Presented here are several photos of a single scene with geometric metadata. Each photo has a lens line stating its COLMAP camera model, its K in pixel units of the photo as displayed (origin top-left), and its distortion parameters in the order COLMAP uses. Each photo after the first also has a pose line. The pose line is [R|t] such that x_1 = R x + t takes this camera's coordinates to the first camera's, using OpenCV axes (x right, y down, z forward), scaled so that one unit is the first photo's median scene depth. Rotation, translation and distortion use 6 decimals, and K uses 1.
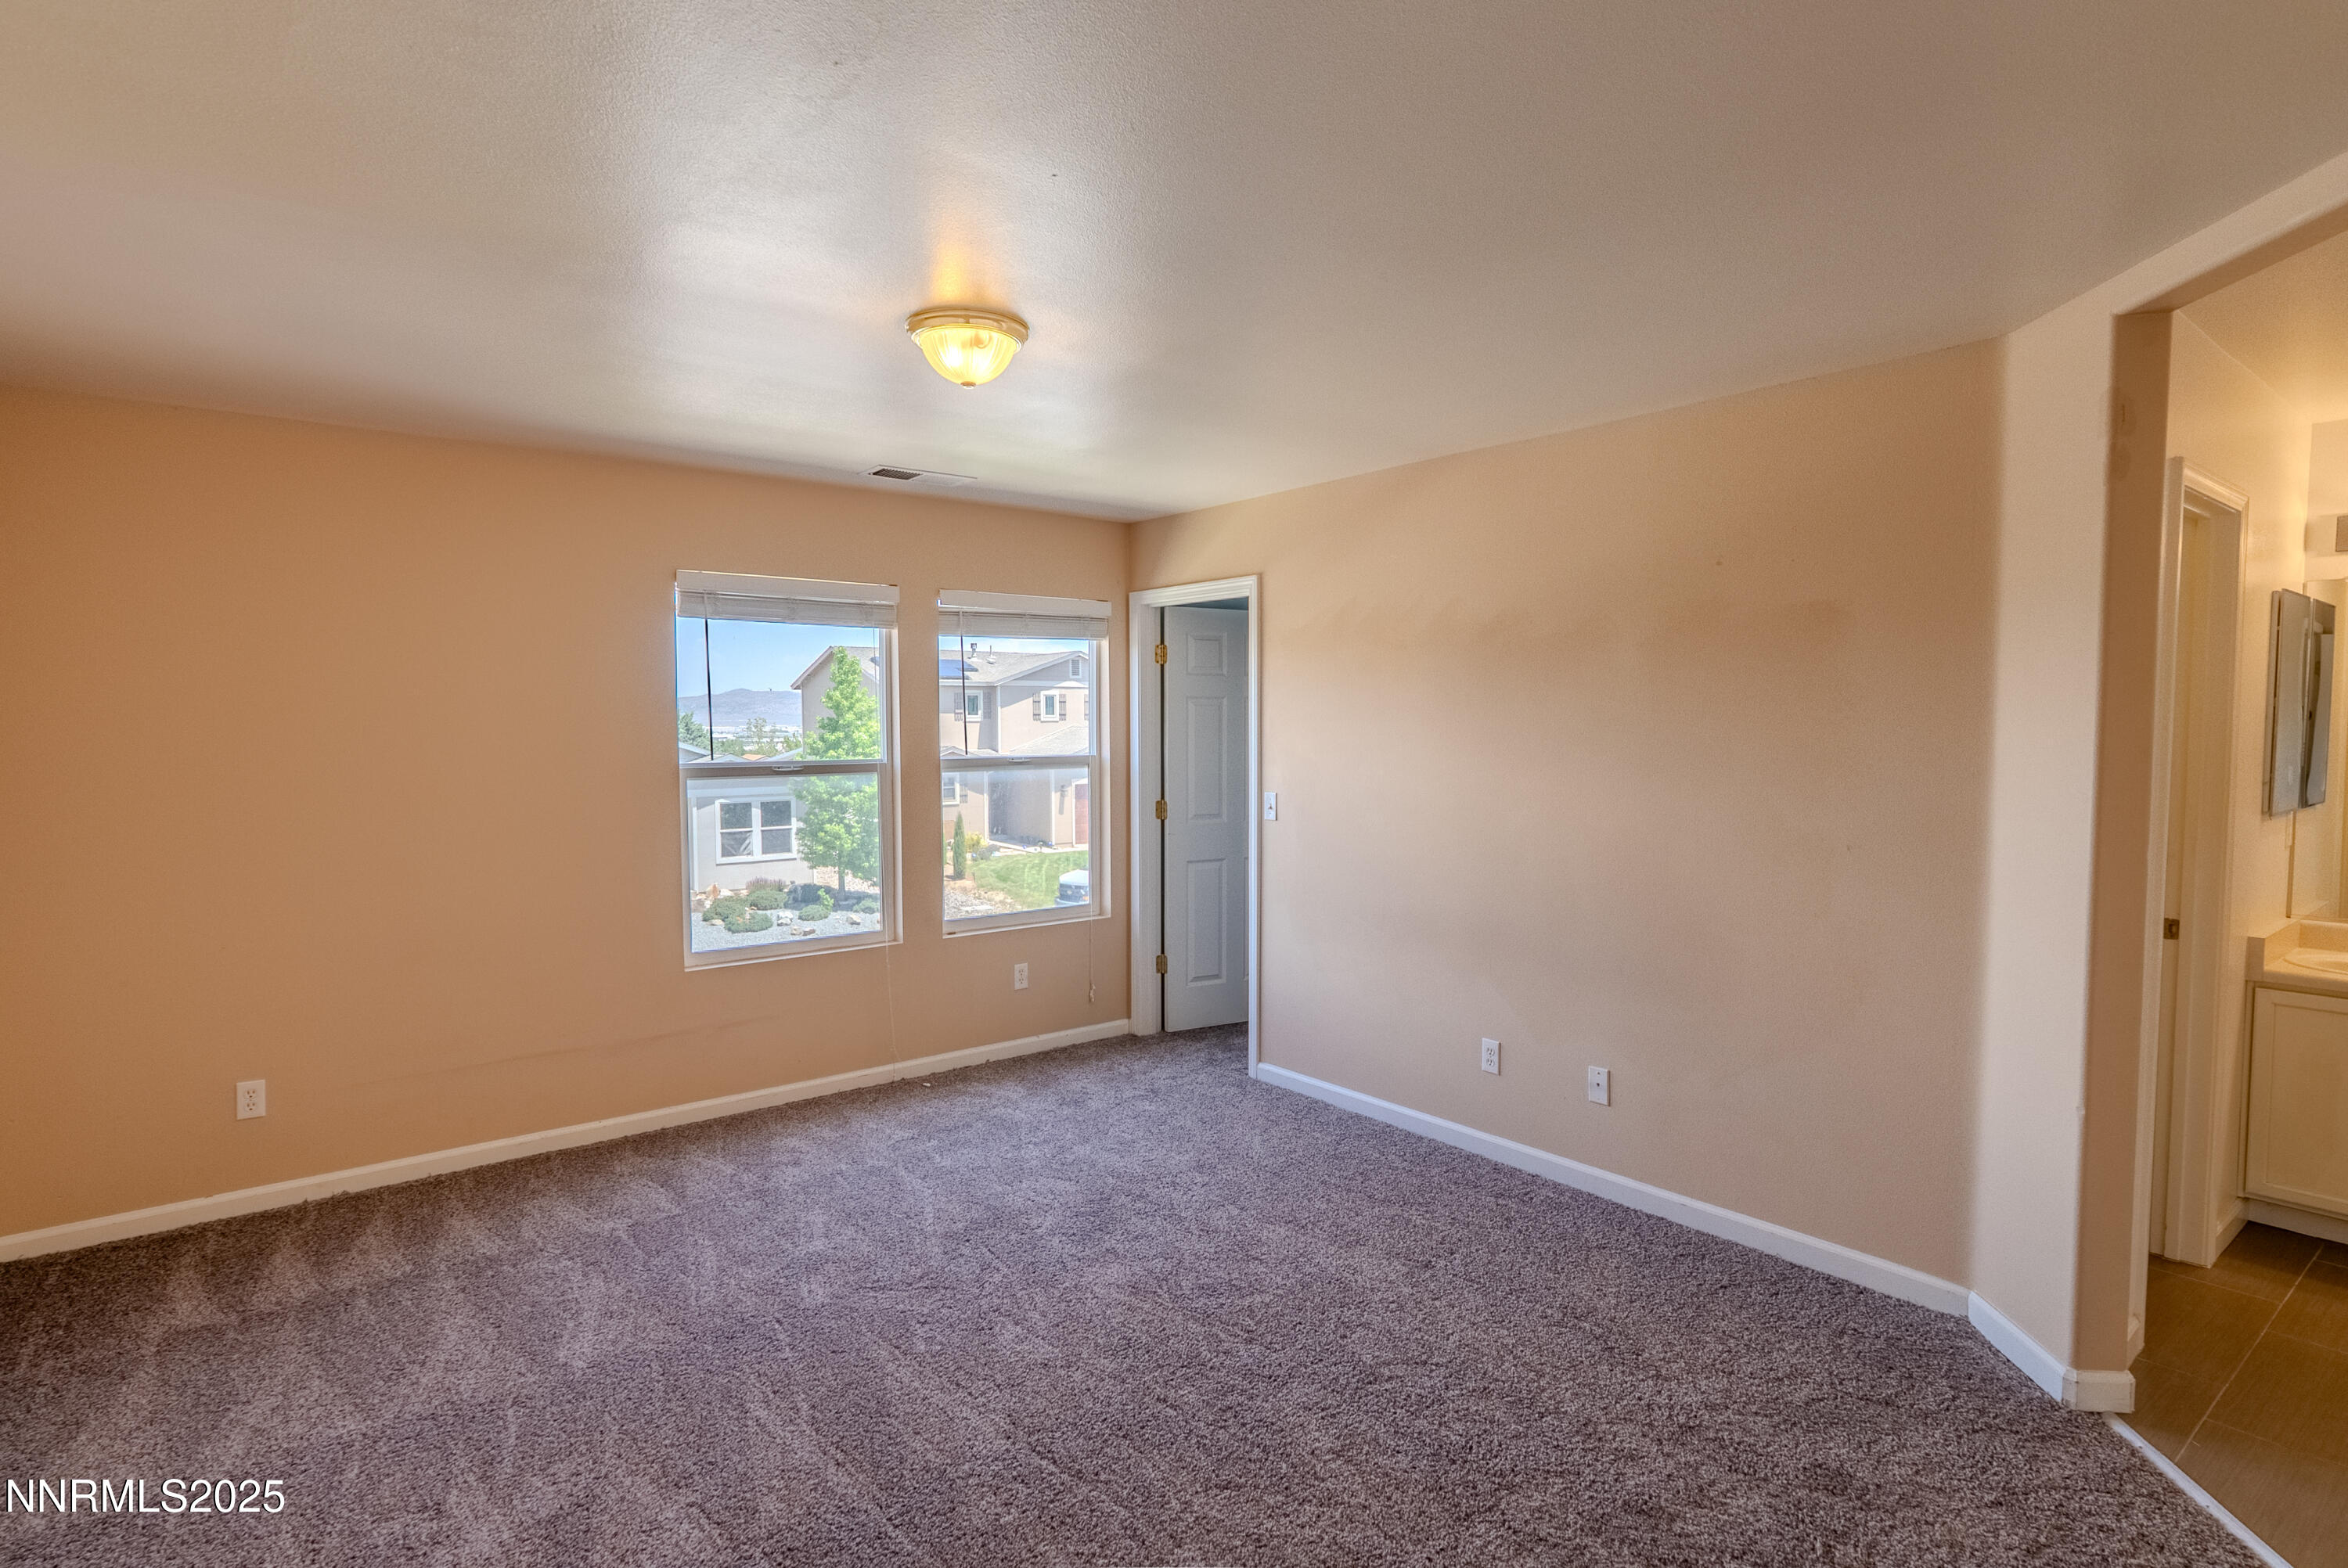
lens RADIAL K [[1221.4, 0, 1174.0], [0, 1221.4, 784.0], [0, 0, 1]] dist [0.000663, 0.000172]
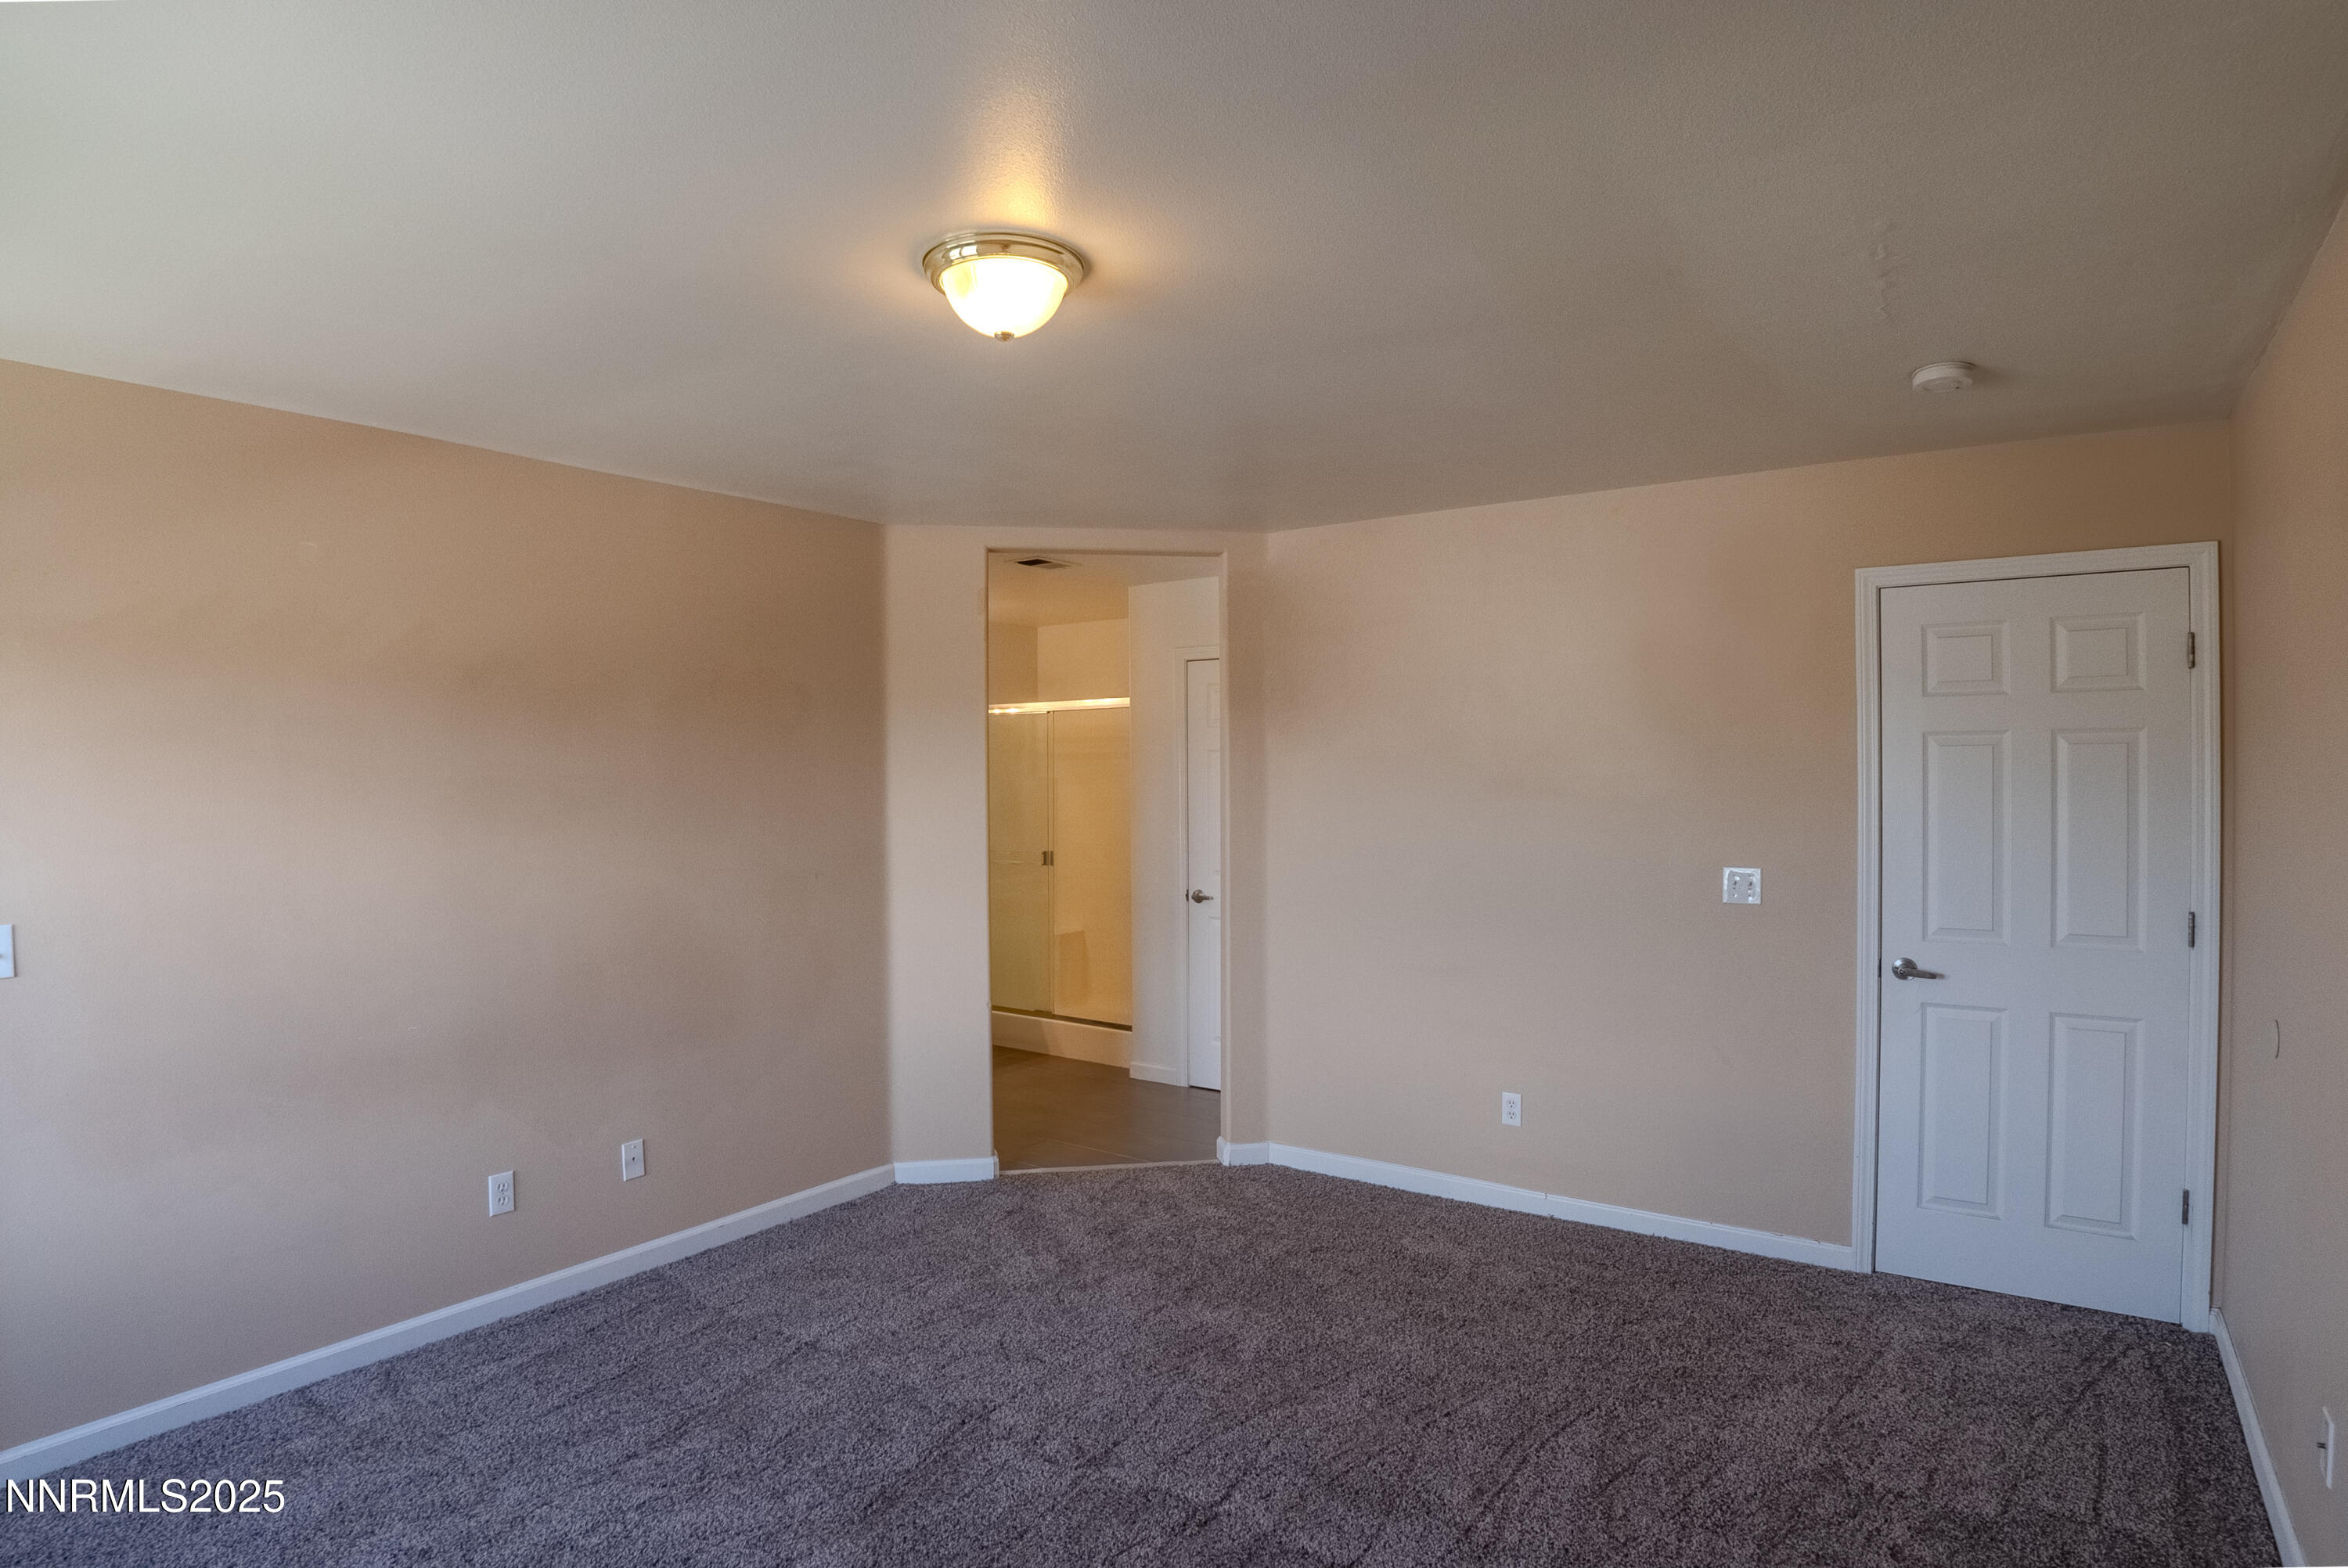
lens RADIAL K [[1221.4, 0, 1174.0], [0, 1221.4, 784.0], [0, 0, 1]] dist [0.000663, 0.000172]
pose [[-0.268326, -0.007009, 0.963303, -0.657314], [0.042891, 0.998895, 0.019216, -0.050626], [-0.962373, 0.046473, -0.267729, 0.771267]]
